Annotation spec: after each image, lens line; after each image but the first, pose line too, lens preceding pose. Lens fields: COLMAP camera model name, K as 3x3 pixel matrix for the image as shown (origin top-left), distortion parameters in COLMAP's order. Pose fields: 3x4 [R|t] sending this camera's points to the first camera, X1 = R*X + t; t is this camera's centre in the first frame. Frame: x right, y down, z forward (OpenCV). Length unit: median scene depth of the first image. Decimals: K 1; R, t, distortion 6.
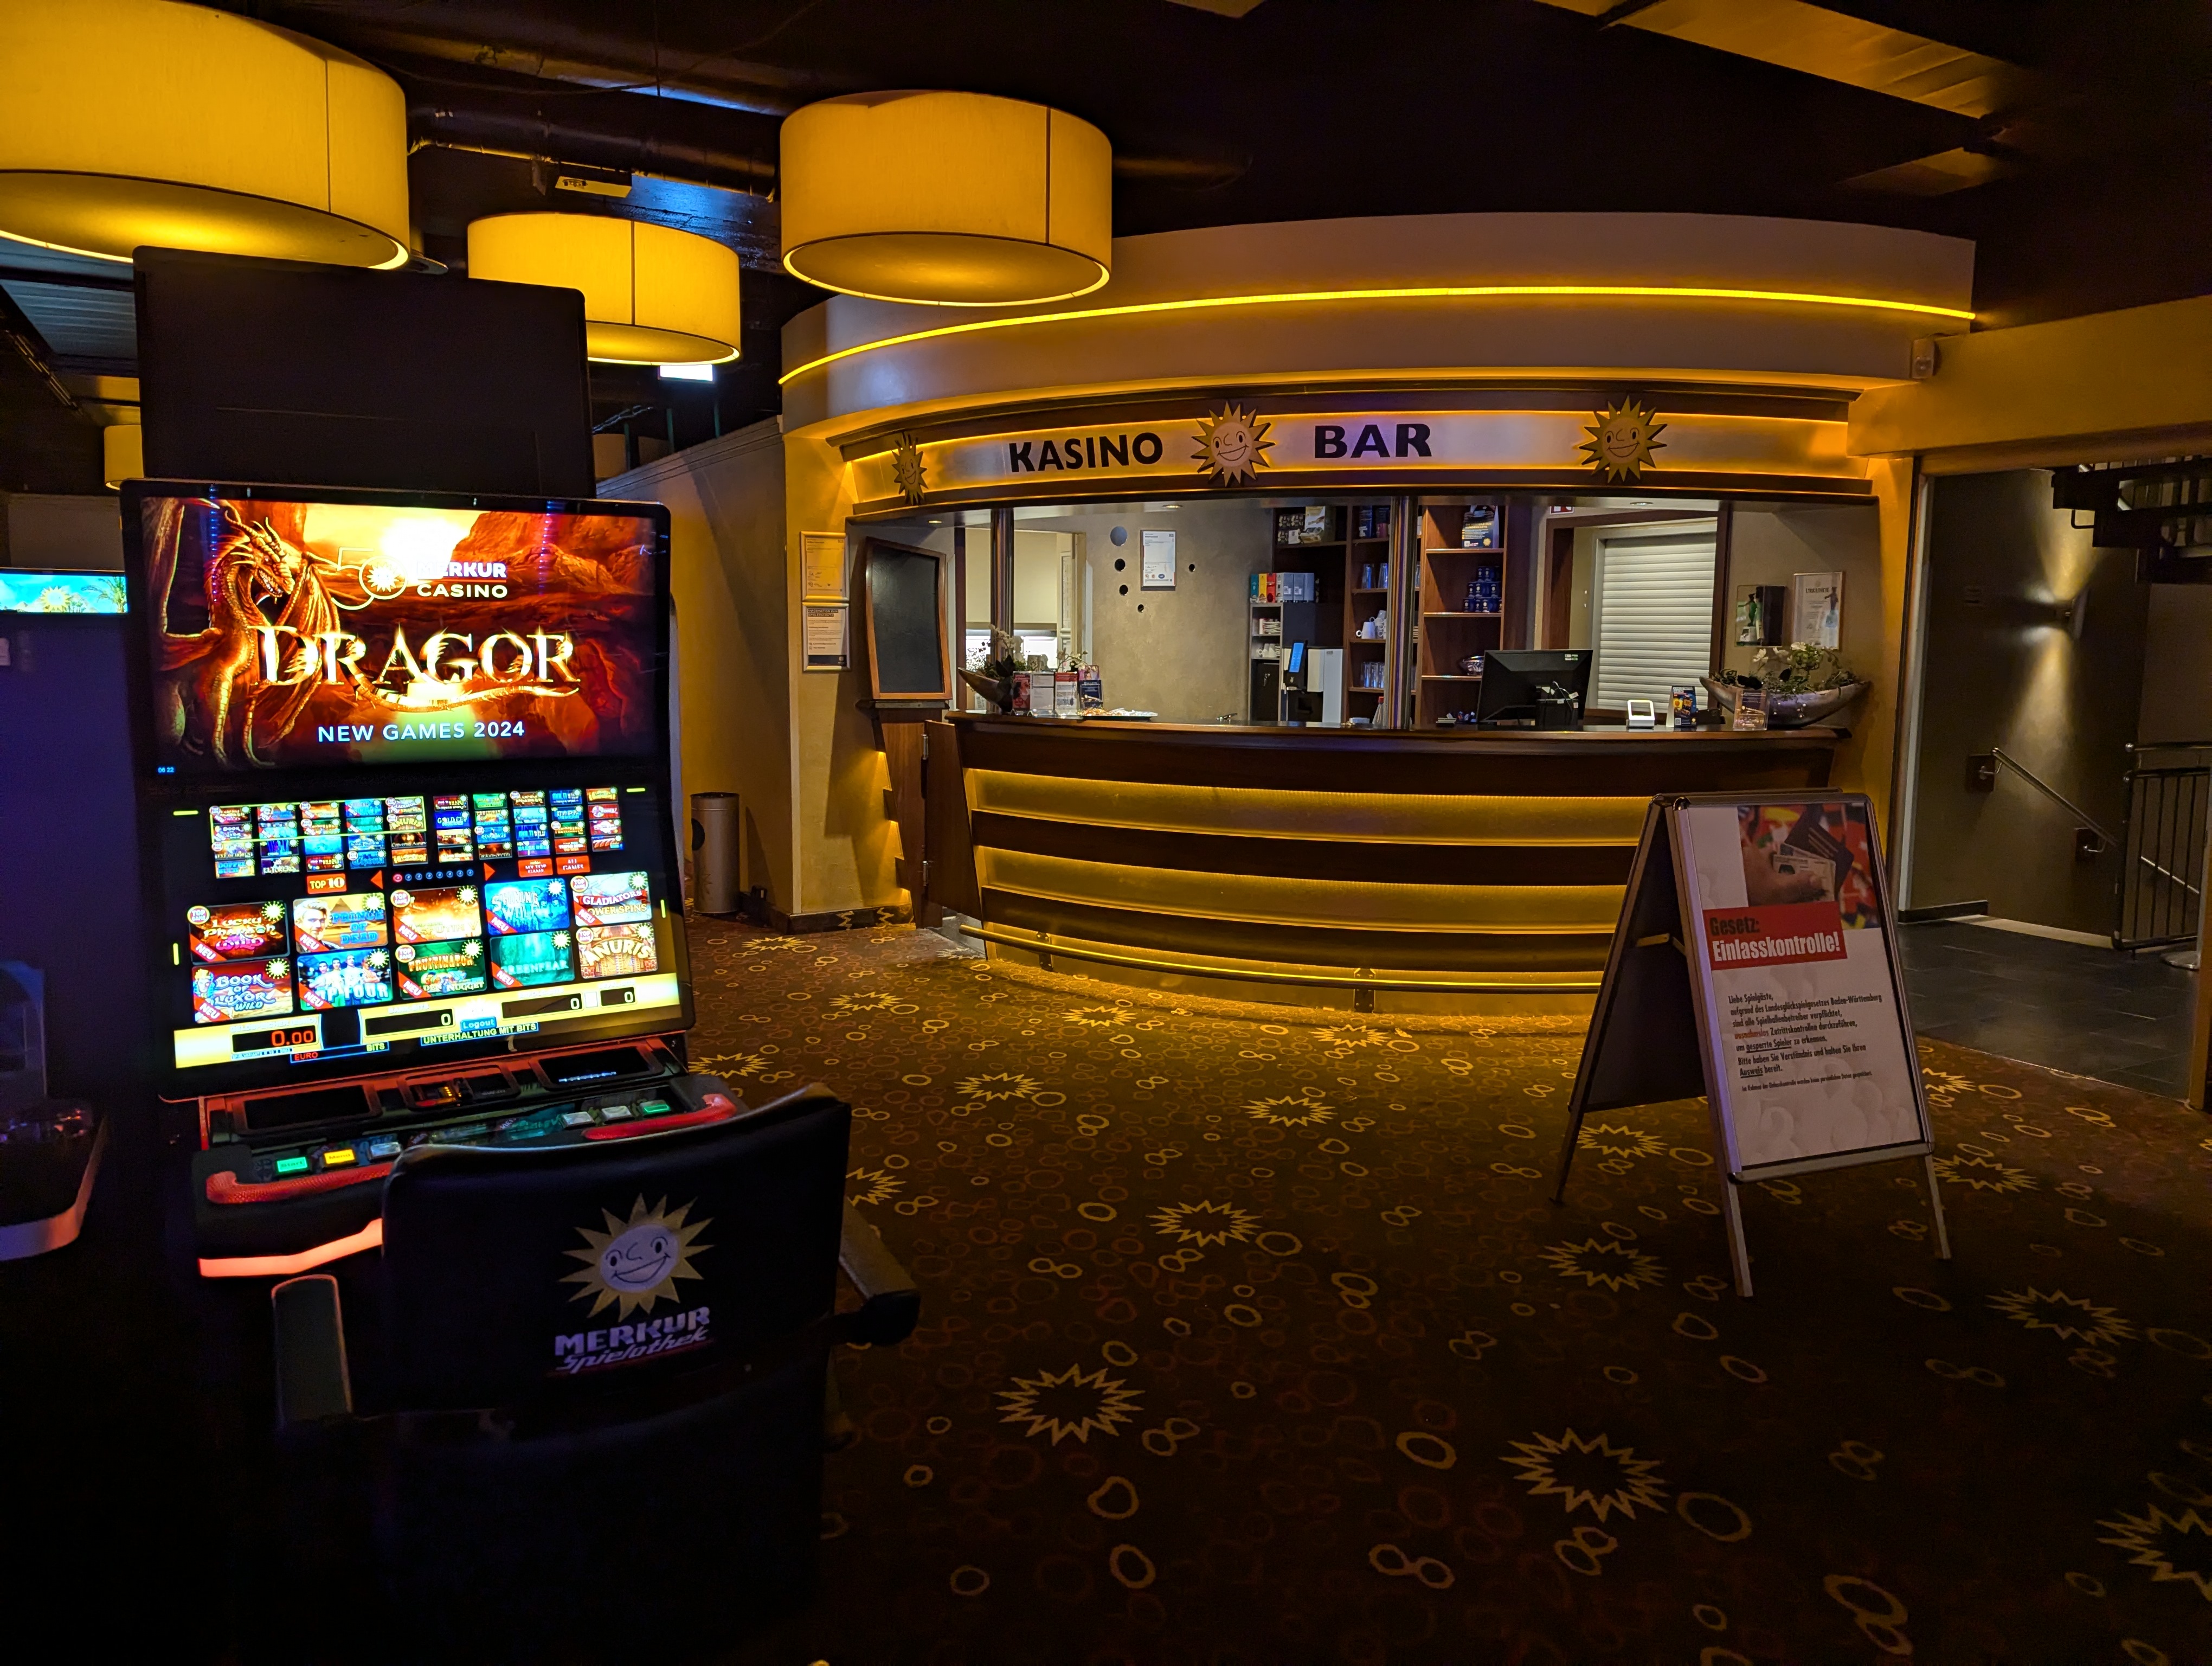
lens RADIAL K [[1511.0, 0, 1106.0], [0, 1511.0, 833.0], [0, 0, 1]] dist [0.038383, 0.000178]
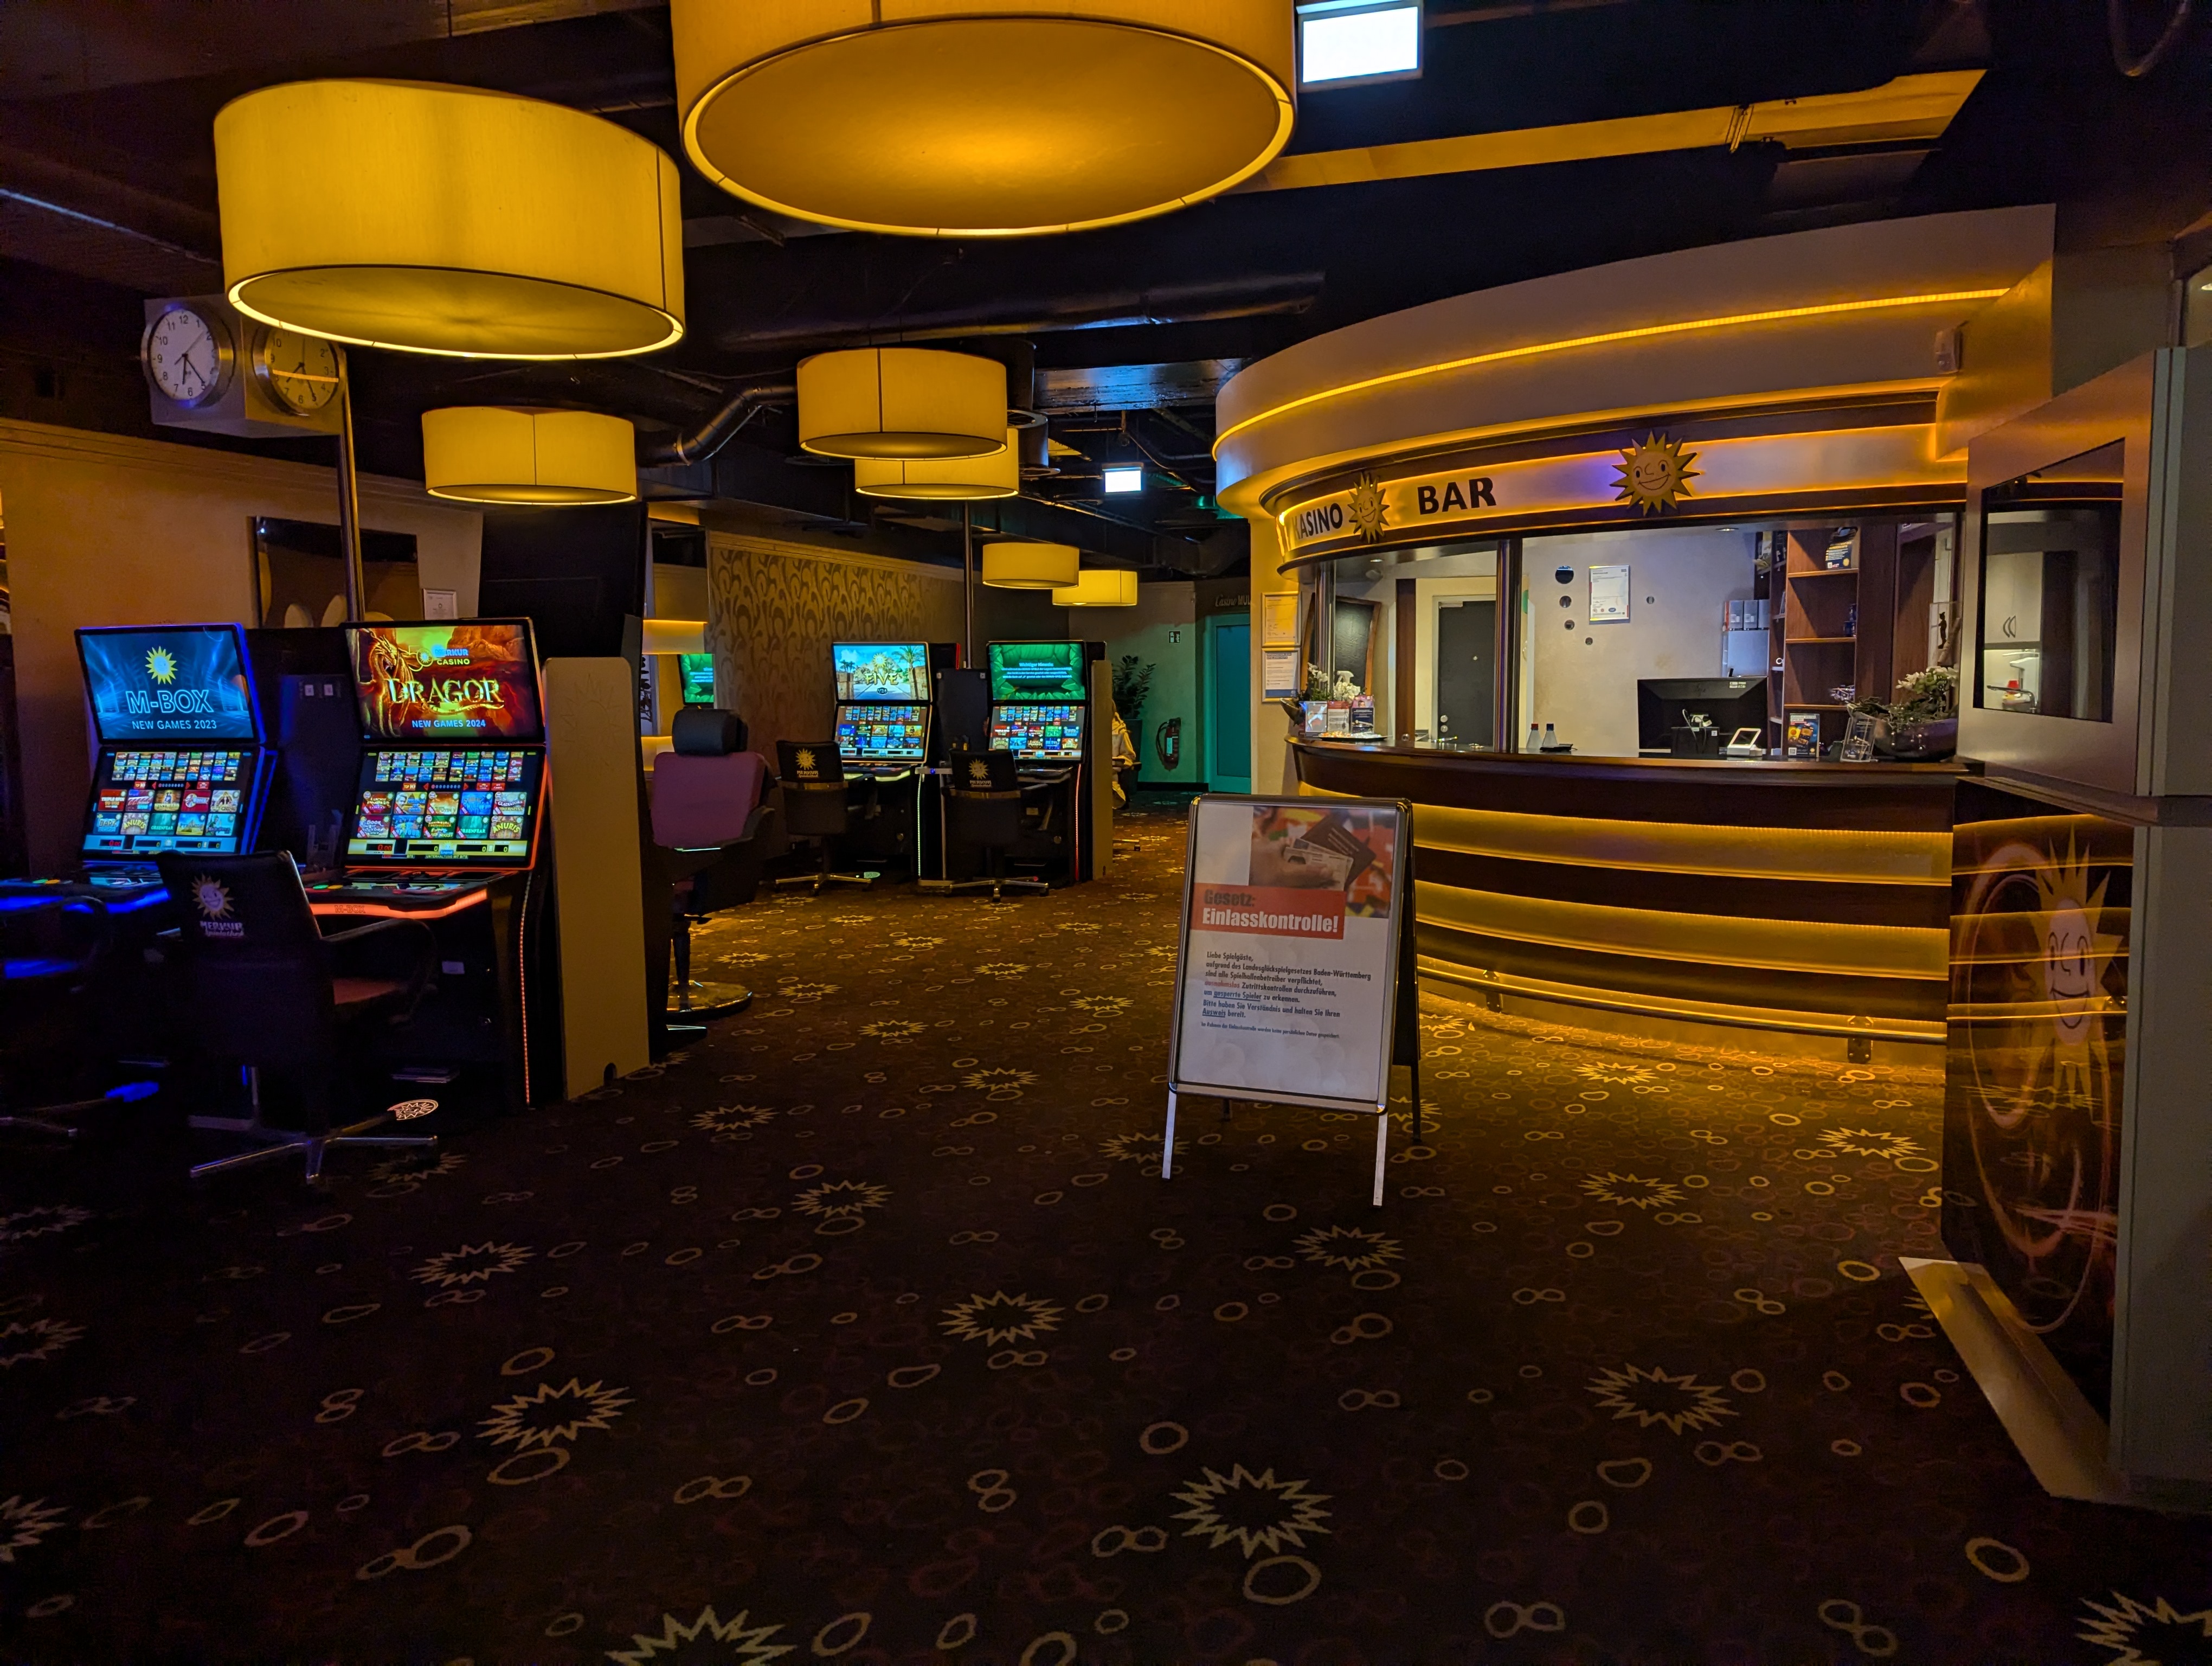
lens RADIAL K [[1550.5, 0, 1106.0], [0, 1550.5, 833.0], [0, 0, 1]] dist [0.049364, 0.001122]
pose [[0.717692, 0.055999, -0.694105, 1.767694], [-0.074919, 0.997185, 0.002985, 0.015033], [0.692319, 0.049859, 0.719867, 0.001503]]
